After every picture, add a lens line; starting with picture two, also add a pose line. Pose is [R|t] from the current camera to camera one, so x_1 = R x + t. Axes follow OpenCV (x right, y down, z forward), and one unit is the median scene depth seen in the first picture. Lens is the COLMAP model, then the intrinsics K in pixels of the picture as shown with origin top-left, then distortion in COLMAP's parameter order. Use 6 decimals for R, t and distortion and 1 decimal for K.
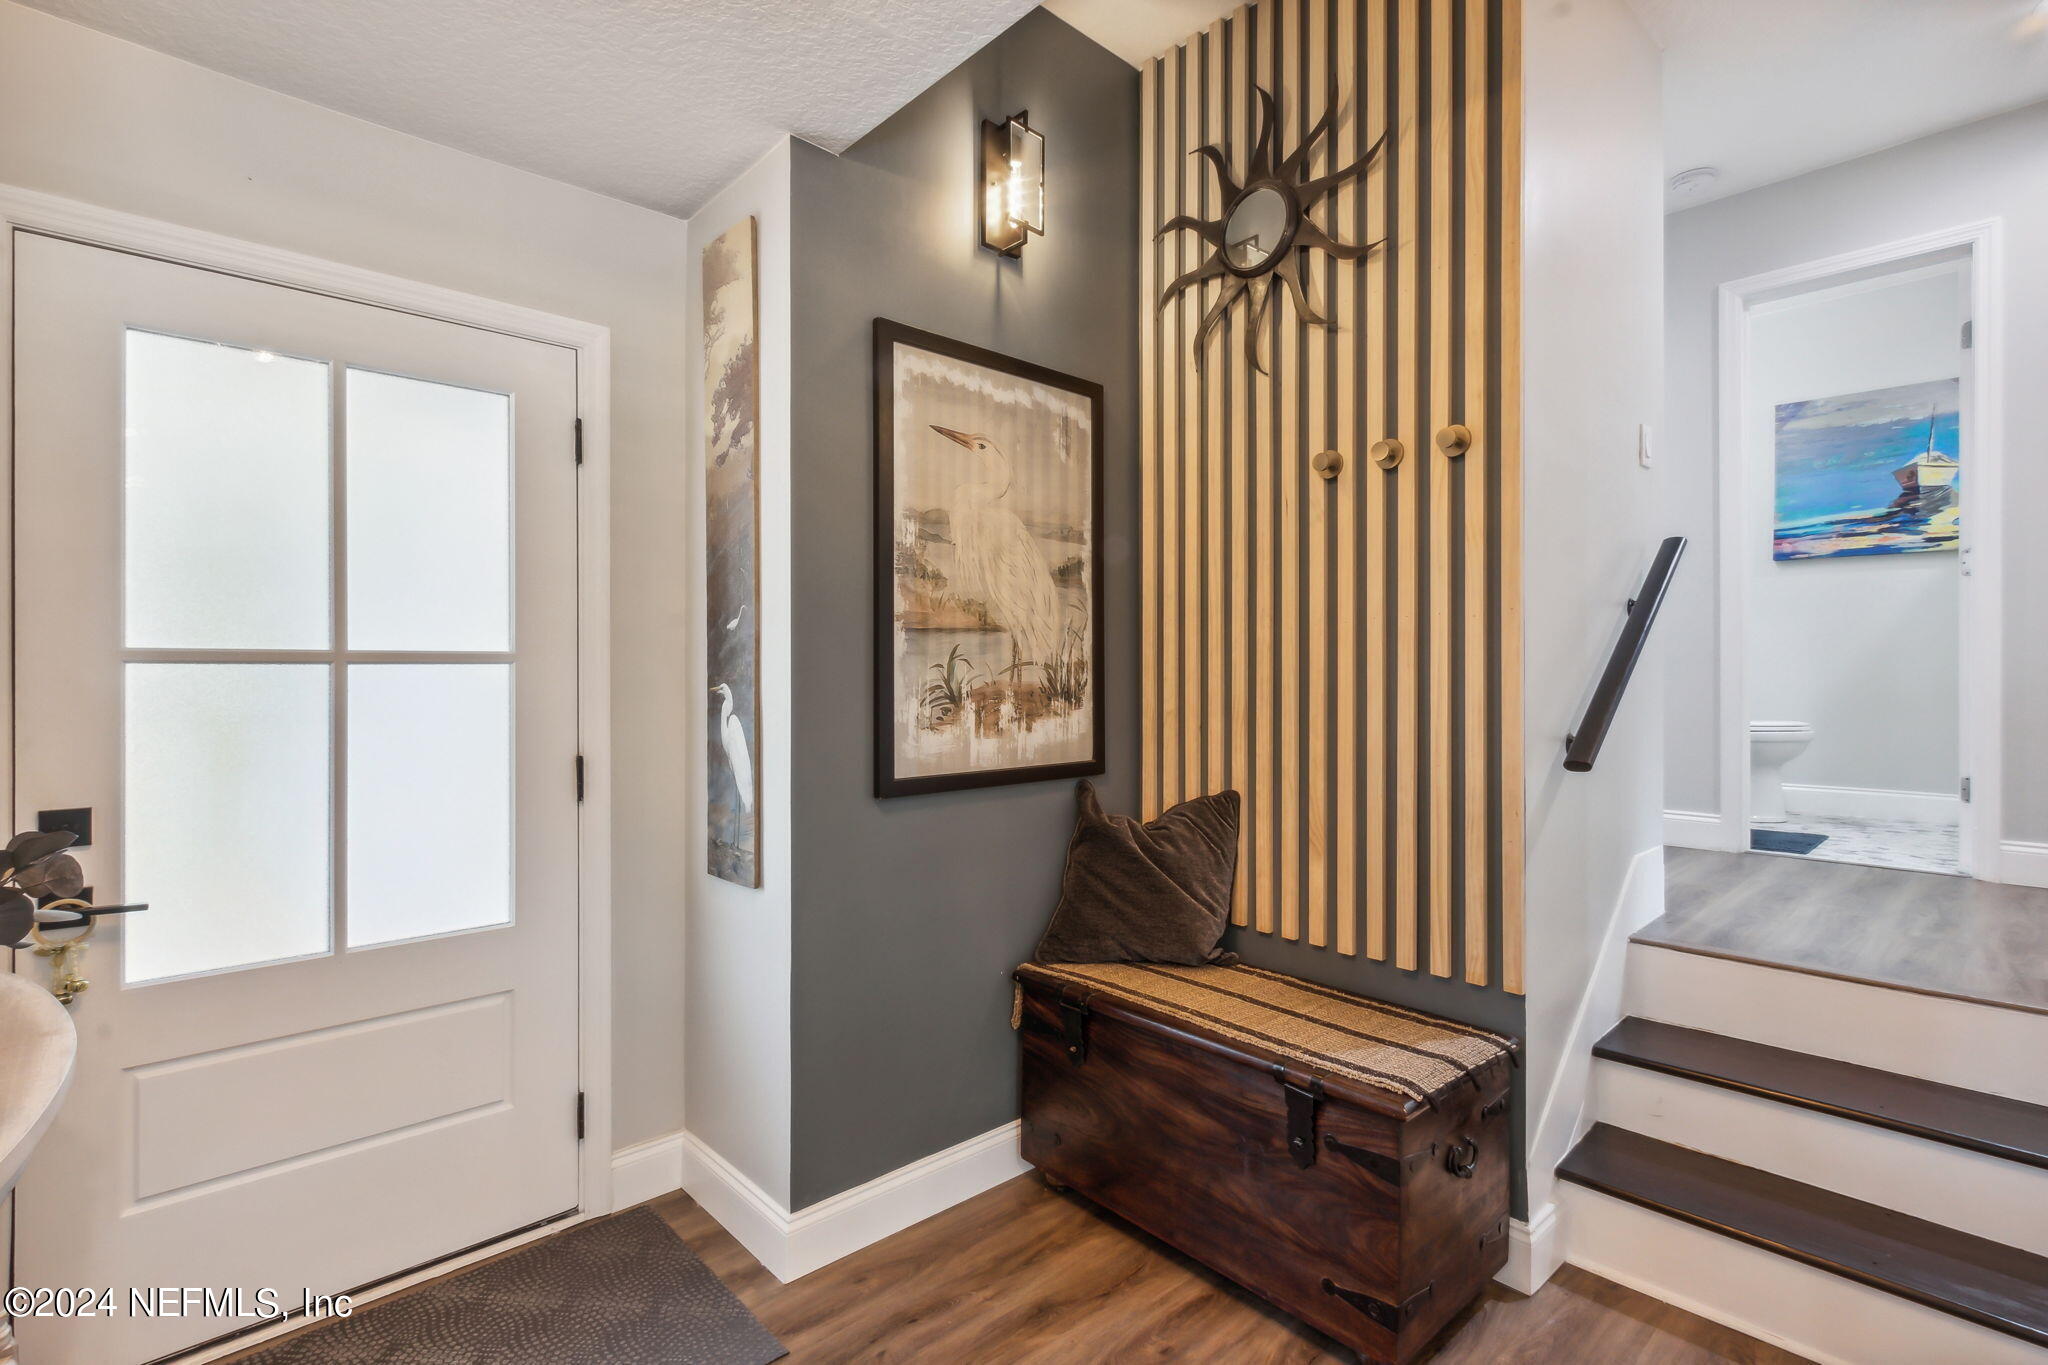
lens RADIAL K [[986.6, 0, 1016.7], [0, 986.6, 664.7], [0, 0, 1]] dist [0.002482, 0.000534]
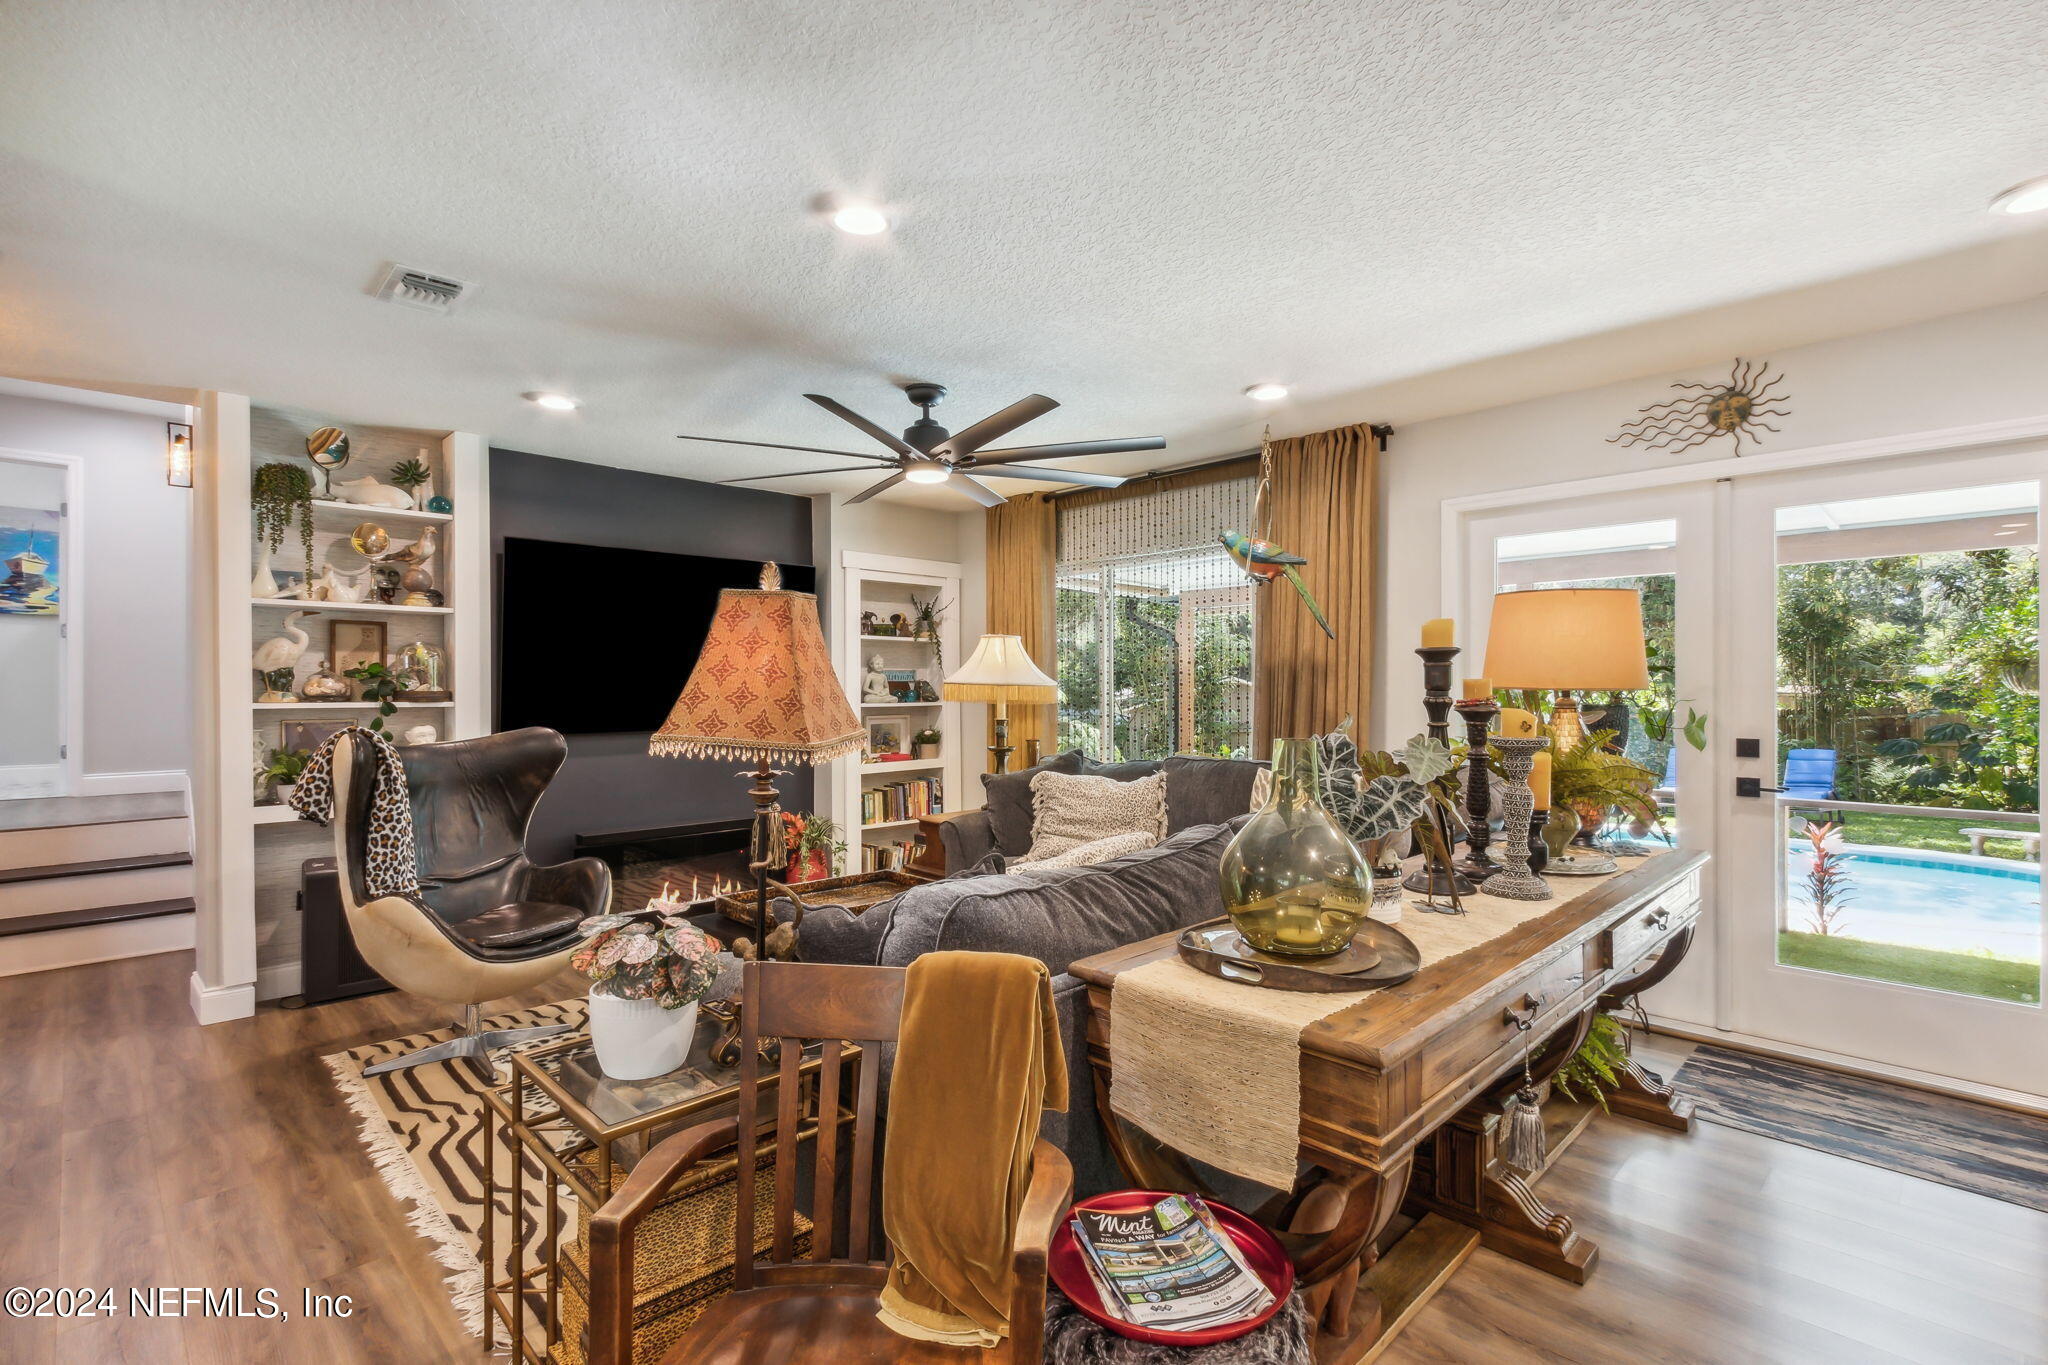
lens RADIAL K [[953.2, 0, 1030.4], [0, 953.2, 692.4], [0, 0, 1]] dist [0.004179, -0.002048]
pose [[-0.019444, -0.004370, 0.999801, -1.038750], [-0.006505, 0.999970, 0.004245, -0.007688], [-0.999790, -0.006421, -0.019472, -0.938466]]
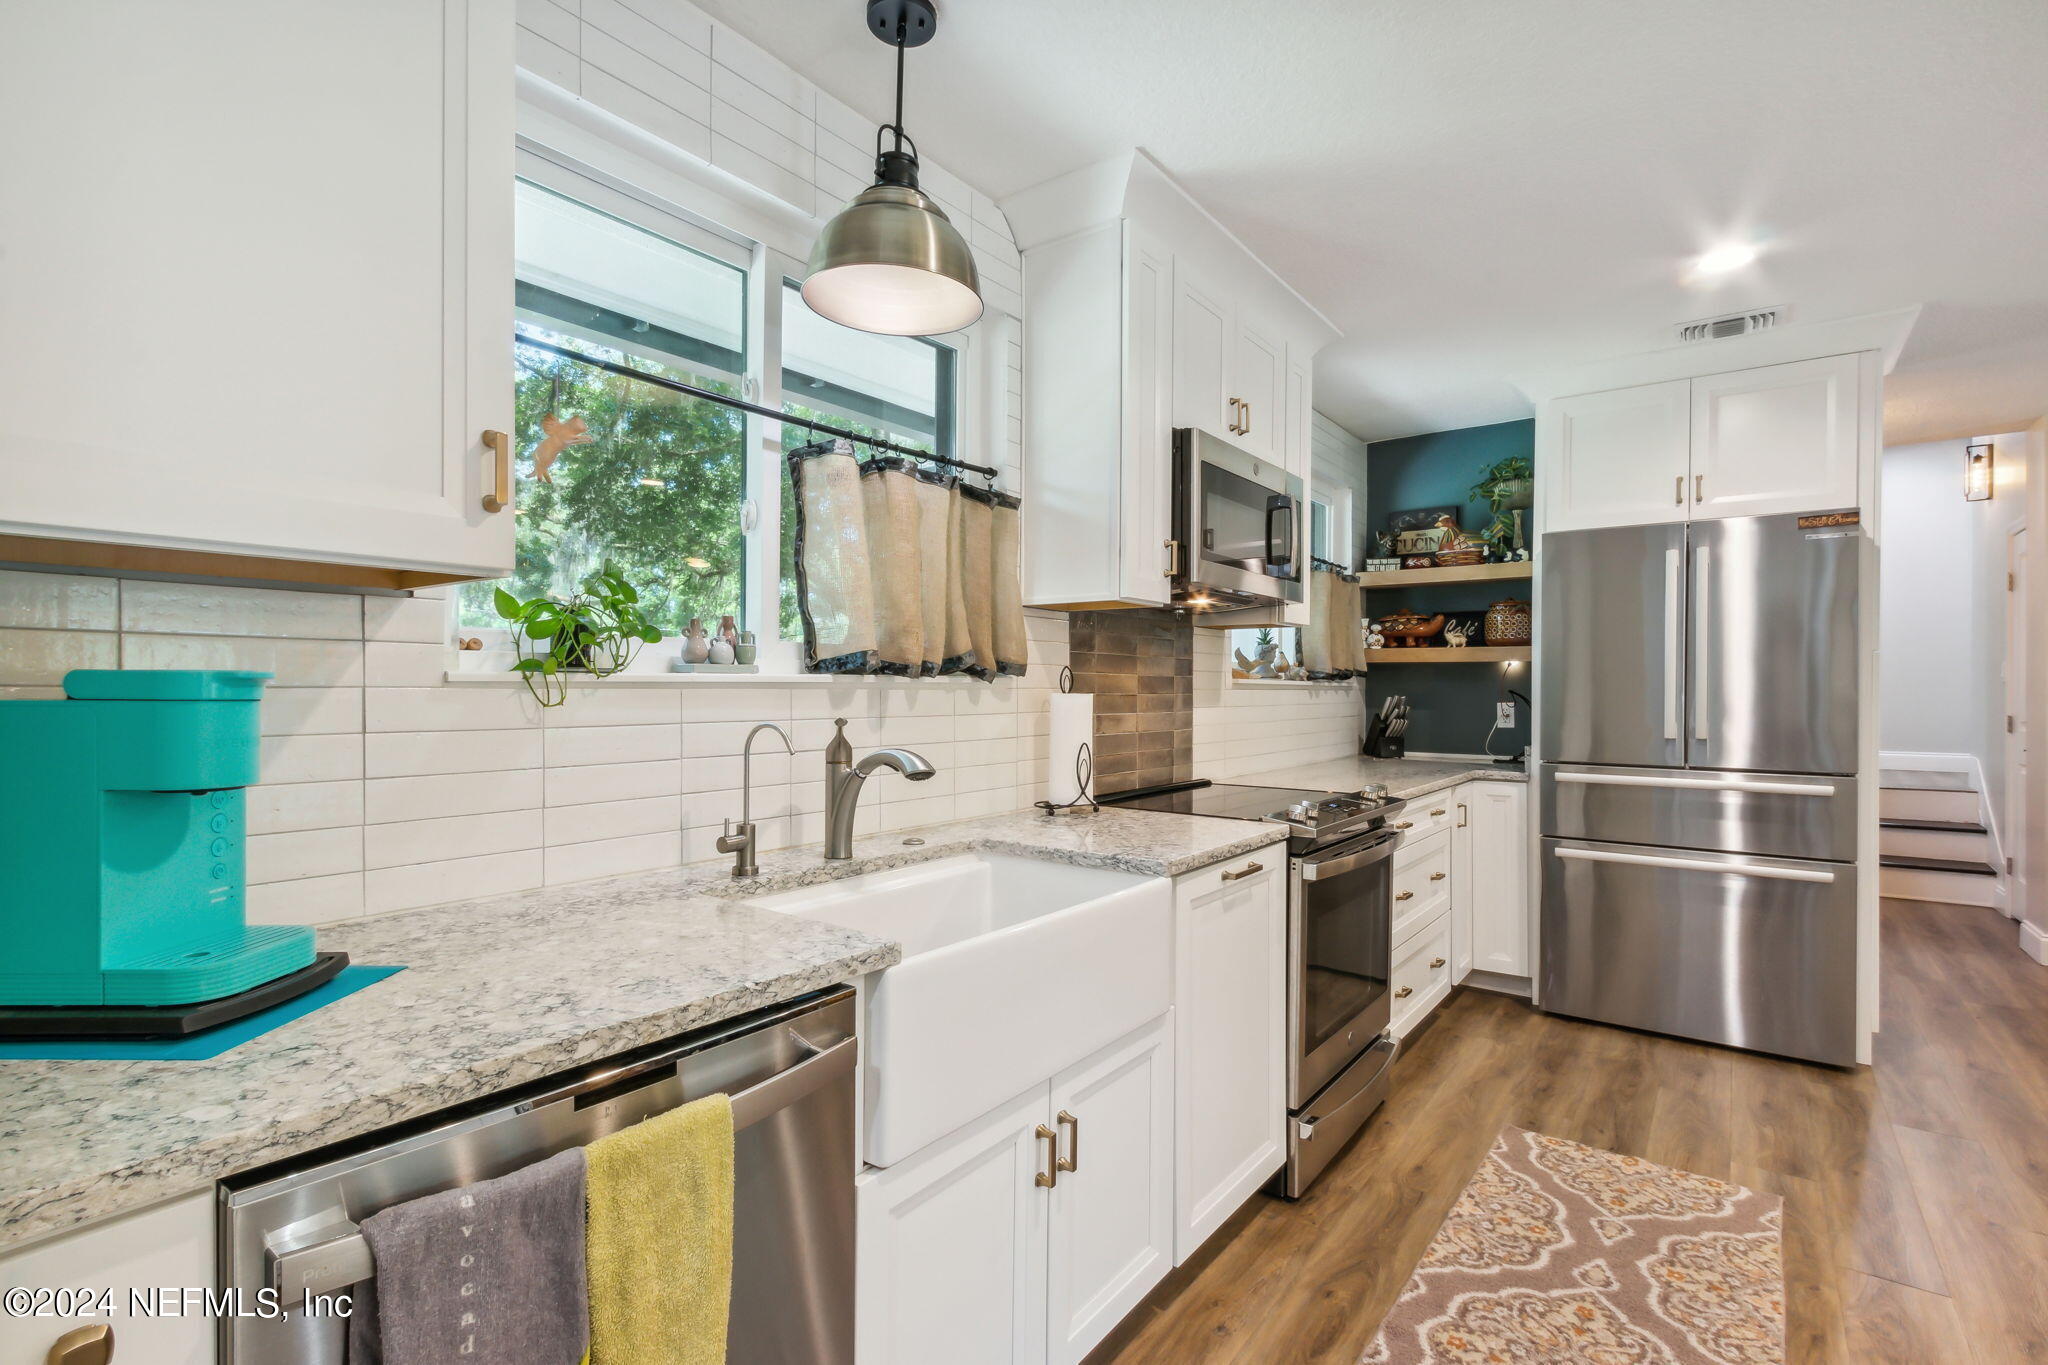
lens RADIAL K [[953.2, 0, 1013.8], [0, 953.2, 689.2], [0, 0, 1]] dist [0.004179, -0.002048]
pose [[0.987930, 0.002117, 0.154886, -1.532822], [-0.003539, 0.999954, 0.008907, 0.014566], [-0.154860, -0.009348, 0.987892, -1.064430]]
